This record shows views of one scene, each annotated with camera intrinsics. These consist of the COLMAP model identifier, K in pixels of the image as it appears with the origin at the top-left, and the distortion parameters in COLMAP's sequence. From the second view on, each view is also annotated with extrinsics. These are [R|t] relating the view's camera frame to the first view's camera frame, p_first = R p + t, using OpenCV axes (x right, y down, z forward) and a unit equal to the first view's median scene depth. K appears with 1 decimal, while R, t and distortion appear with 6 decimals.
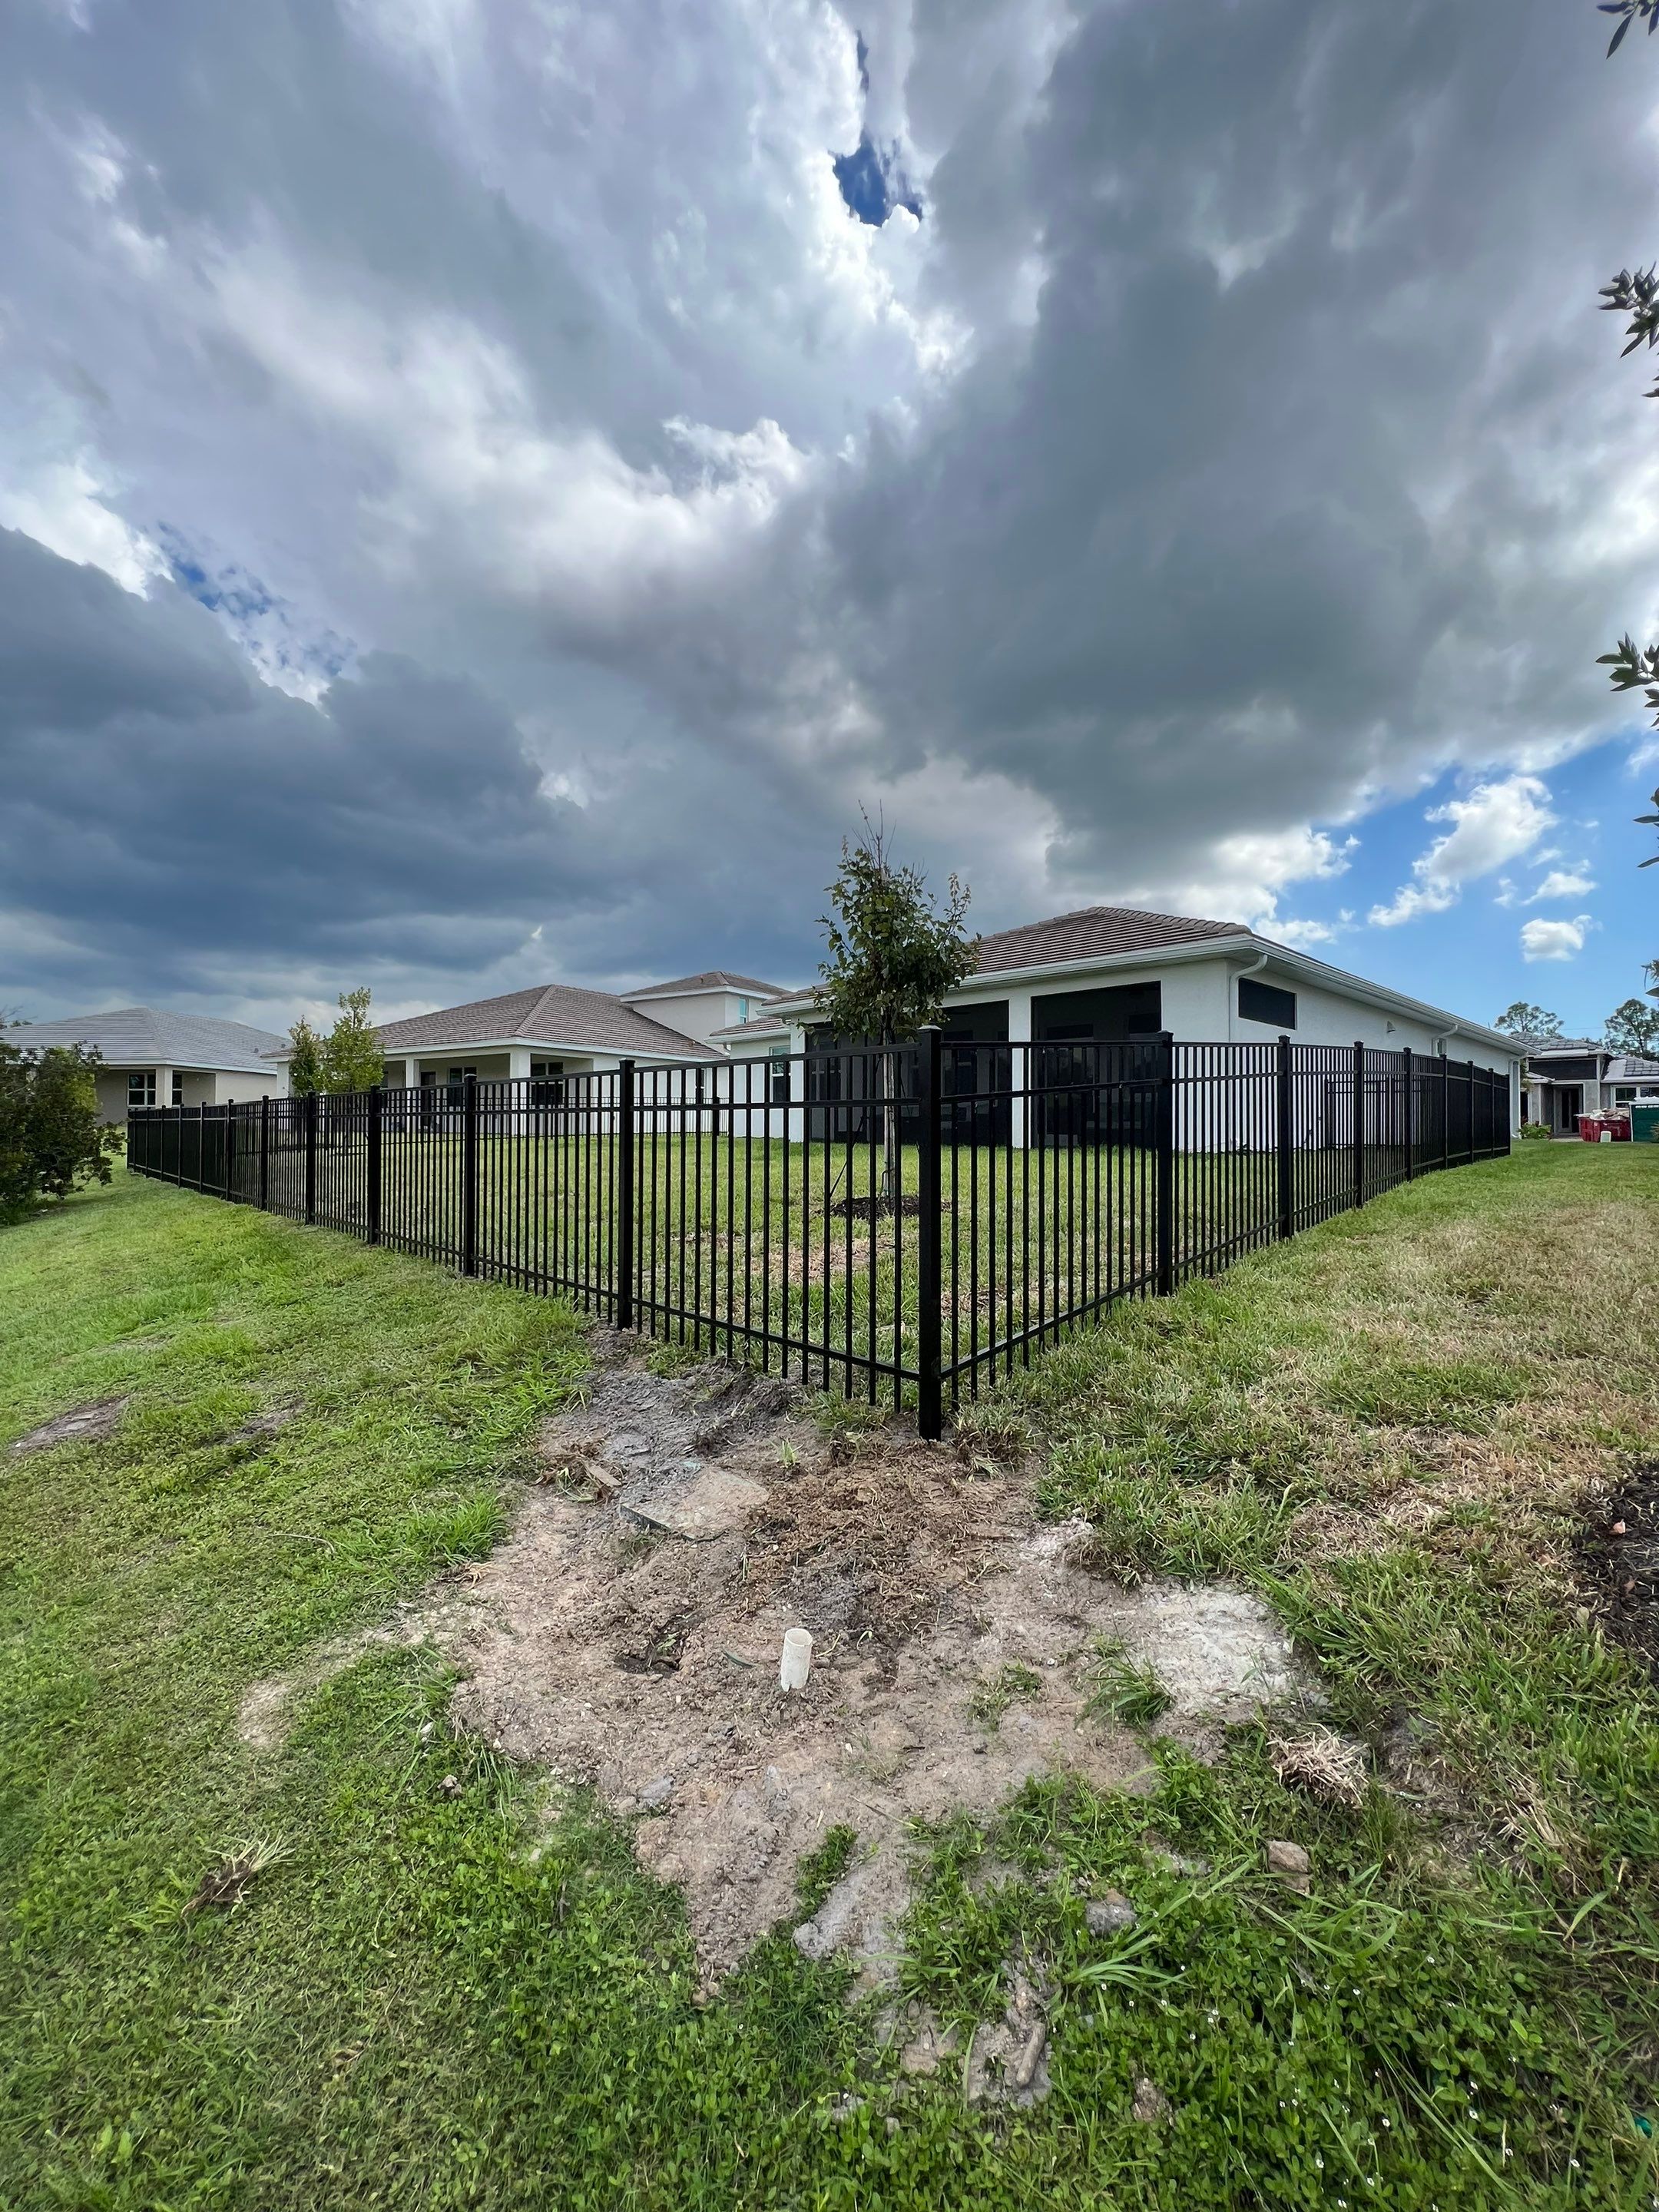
lens RADIAL K [[1721.9, 0, 1170.8], [0, 1721.9, 1112.9], [0, 0, 1]] dist [-0.017082, 0.008234]
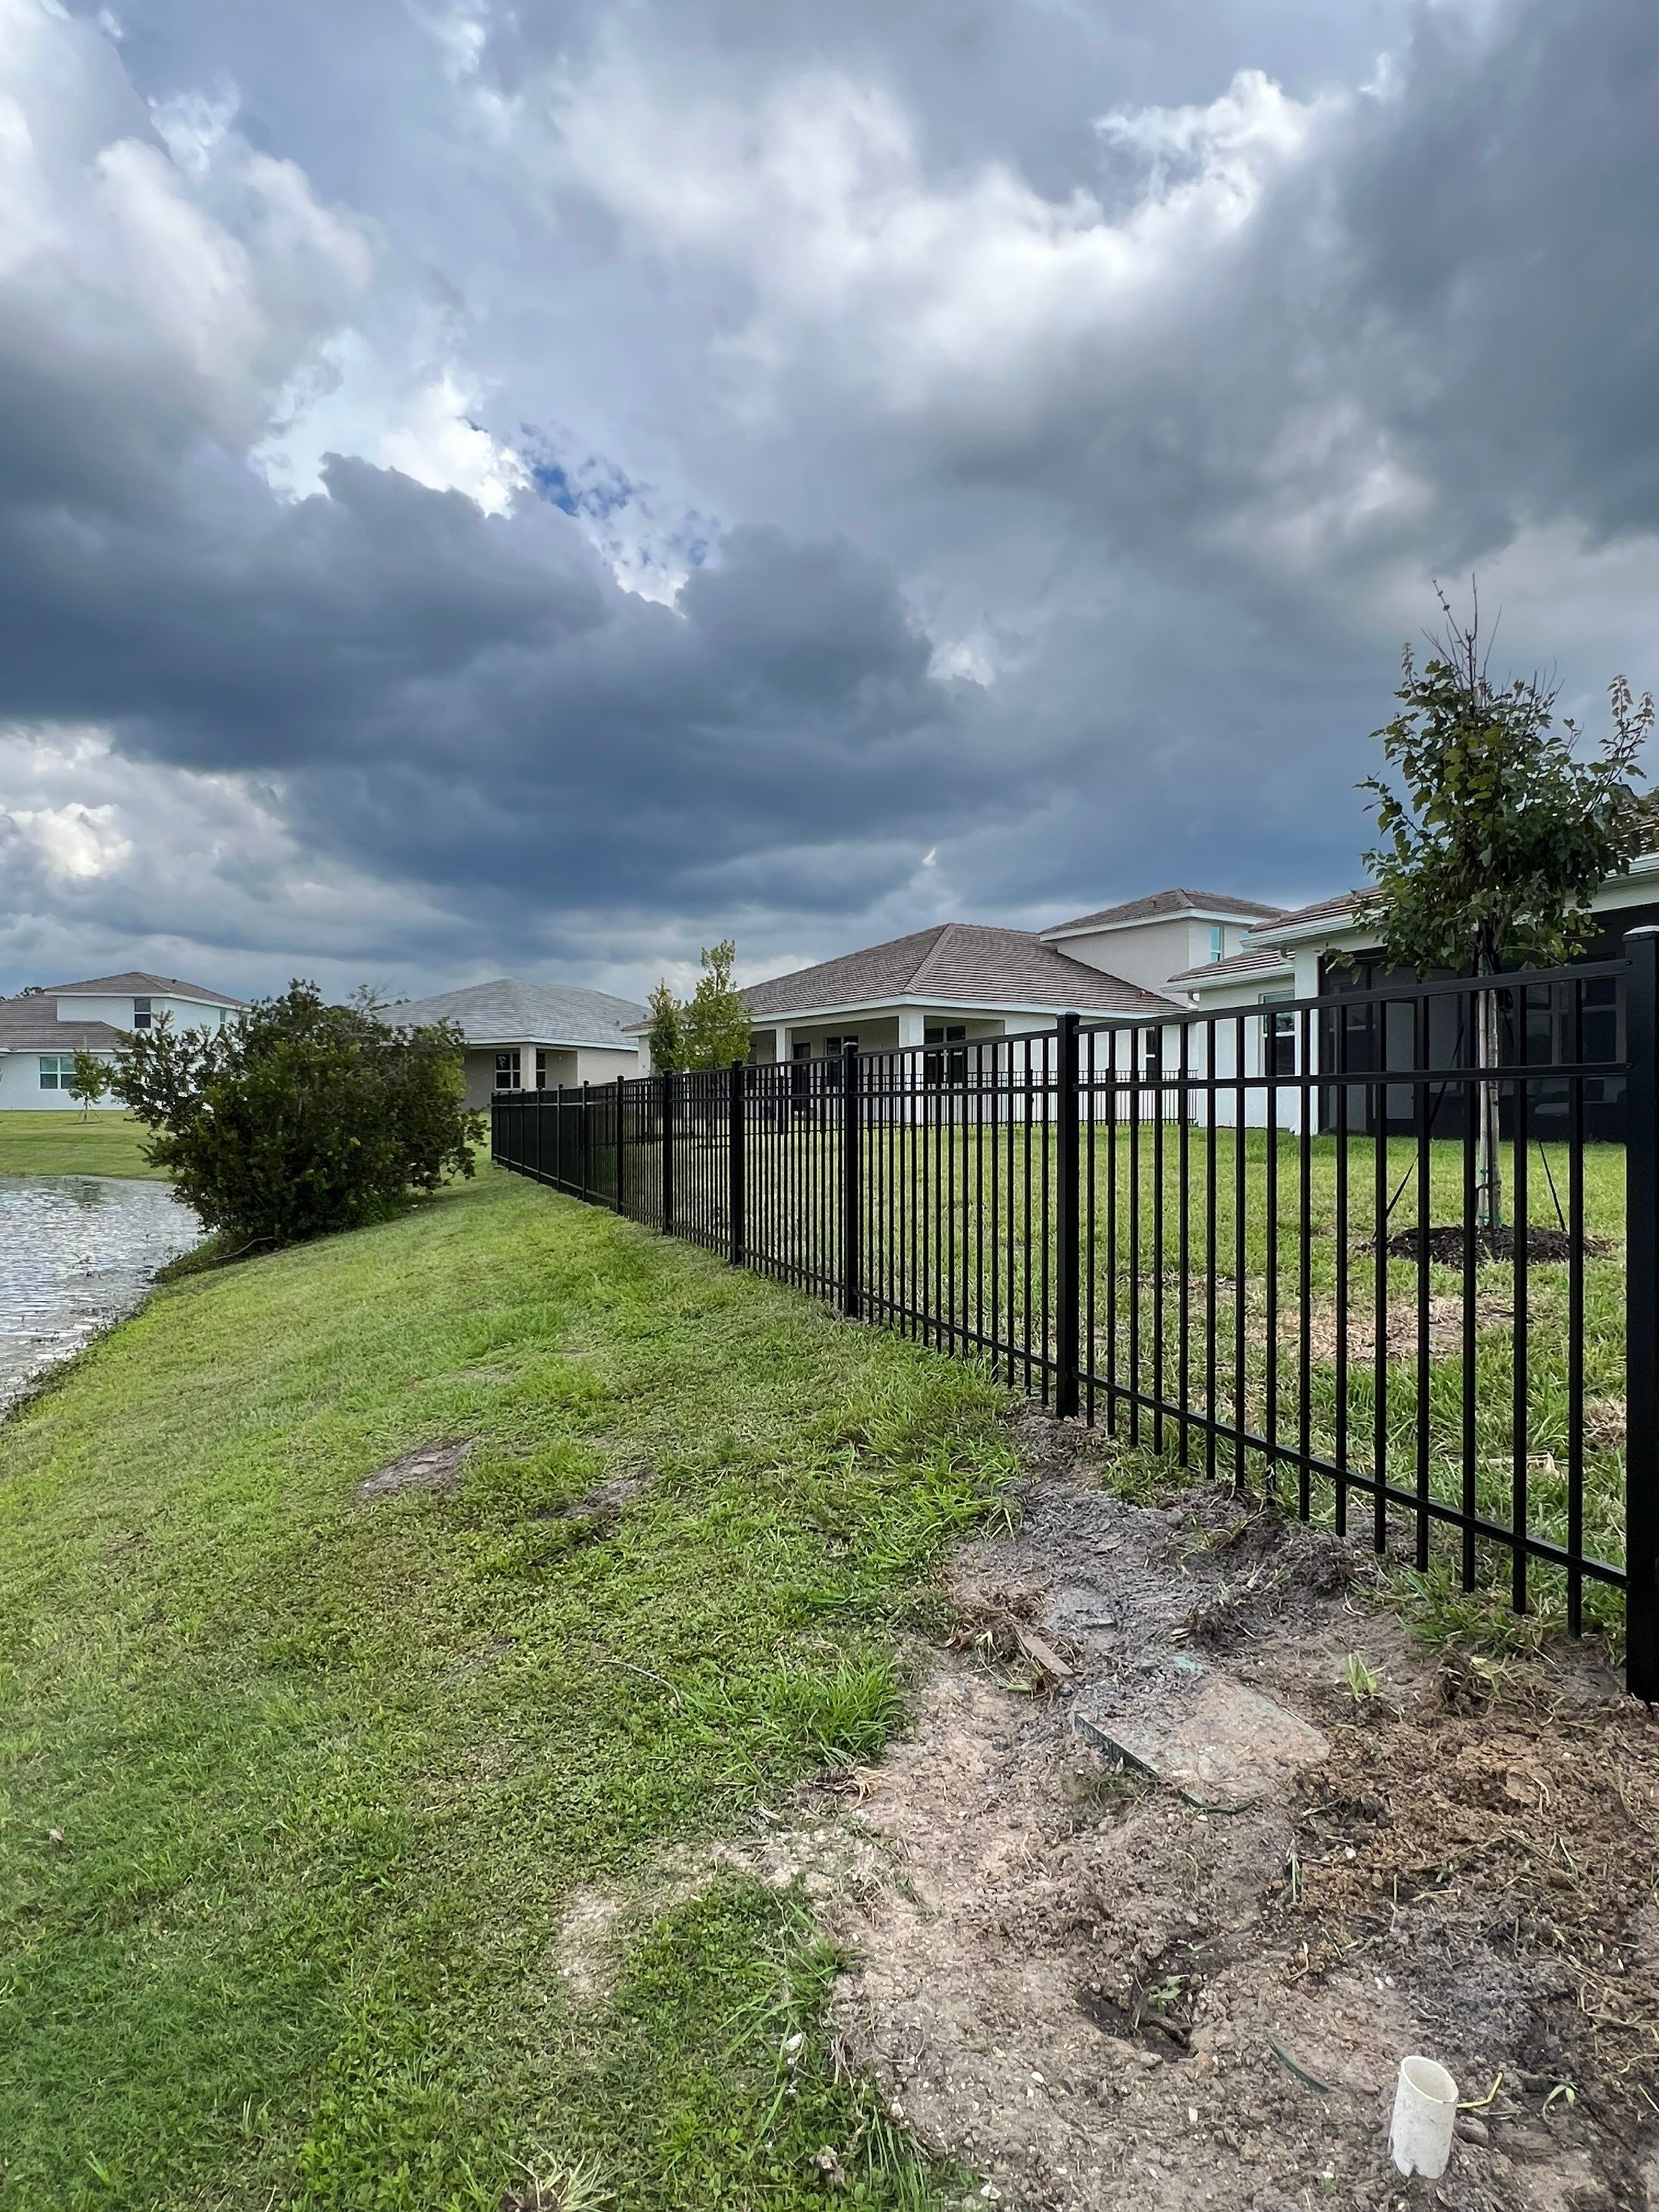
lens RADIAL K [[1738.1, 0, 832.3], [0, 1738.1, 1113.1], [0, 0, 1]] dist [0.023159, 0.002893]
pose [[0.920990, -0.004648, -0.389559, -0.131982], [0.010515, 0.999861, 0.012929, -0.002232], [0.389445, -0.016003, 0.920911, 0.328411]]
